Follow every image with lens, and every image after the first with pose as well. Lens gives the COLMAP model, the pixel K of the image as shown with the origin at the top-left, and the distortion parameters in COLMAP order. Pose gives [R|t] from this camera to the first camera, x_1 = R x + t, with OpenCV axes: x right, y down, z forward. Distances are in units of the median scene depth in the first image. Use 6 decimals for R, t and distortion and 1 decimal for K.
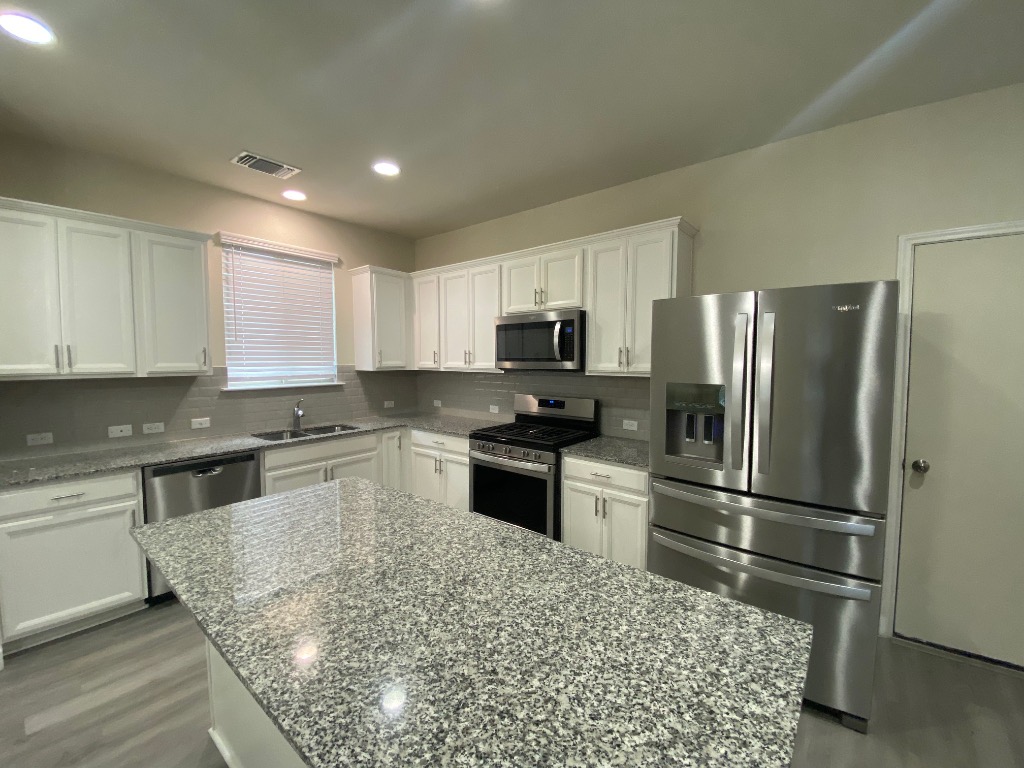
lens RADIAL K [[414.2, 0, 513.3], [0, 414.2, 383.4], [0, 0, 1]] dist [0.030596, -0.025699]
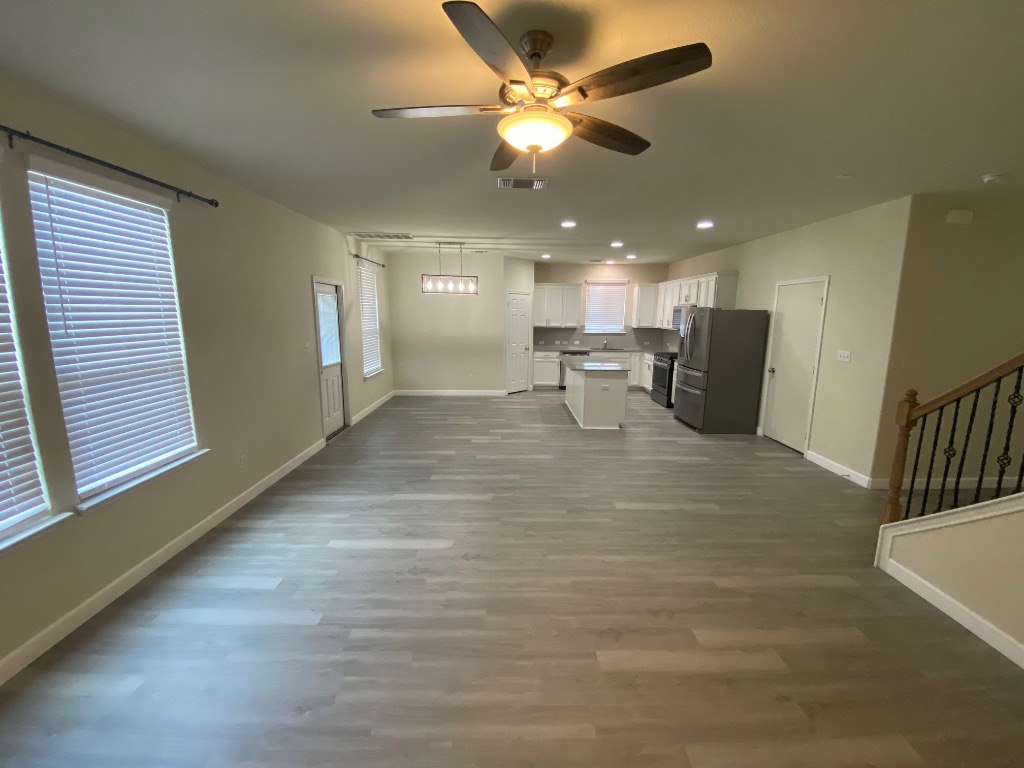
lens RADIAL K [[414.2, 0, 513.3], [0, 414.2, 383.4], [0, 0, 1]] dist [0.030596, -0.025699]
pose [[0.635444, 0.135923, -0.760089, 1.298093], [-0.054688, 0.989835, 0.131287, 0.014126], [0.770208, -0.041858, 0.636418, -1.300562]]
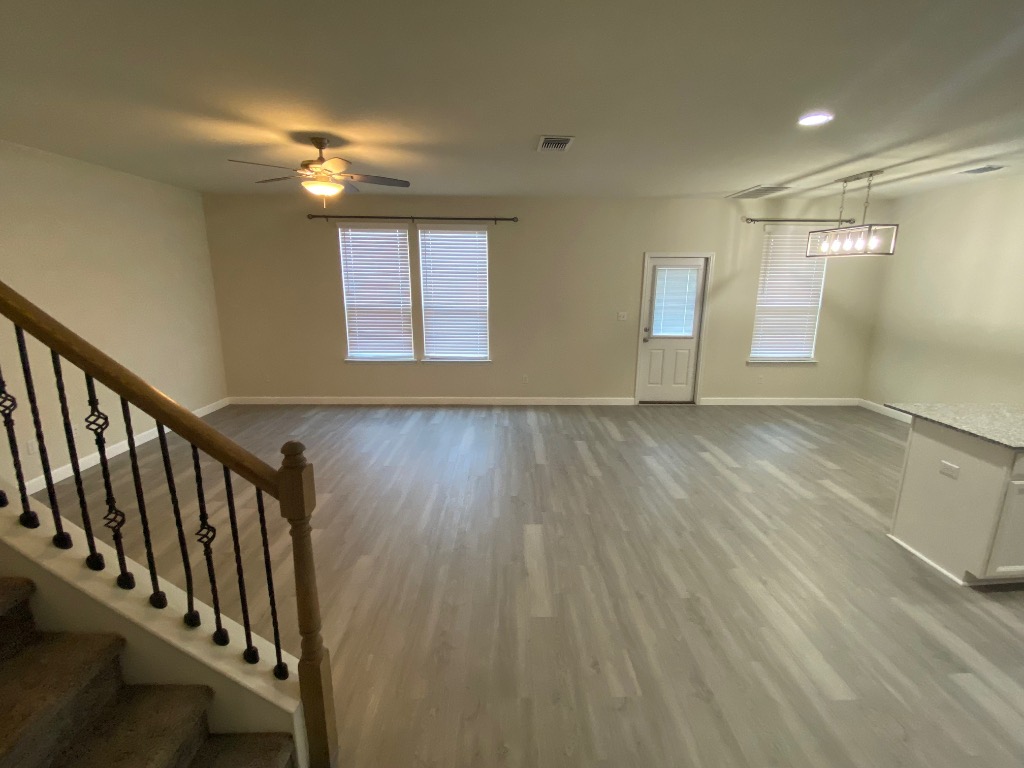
lens RADIAL K [[457.2, 0, 512.8], [0, 457.2, 378.7], [0, 0, 1]] dist [0.043348, -0.035824]
pose [[-0.771531, 0.126409, -0.623507, 1.277366], [-0.044873, 0.966807, 0.251536, -0.085309], [0.634607, 0.222046, -0.740249, 0.298458]]
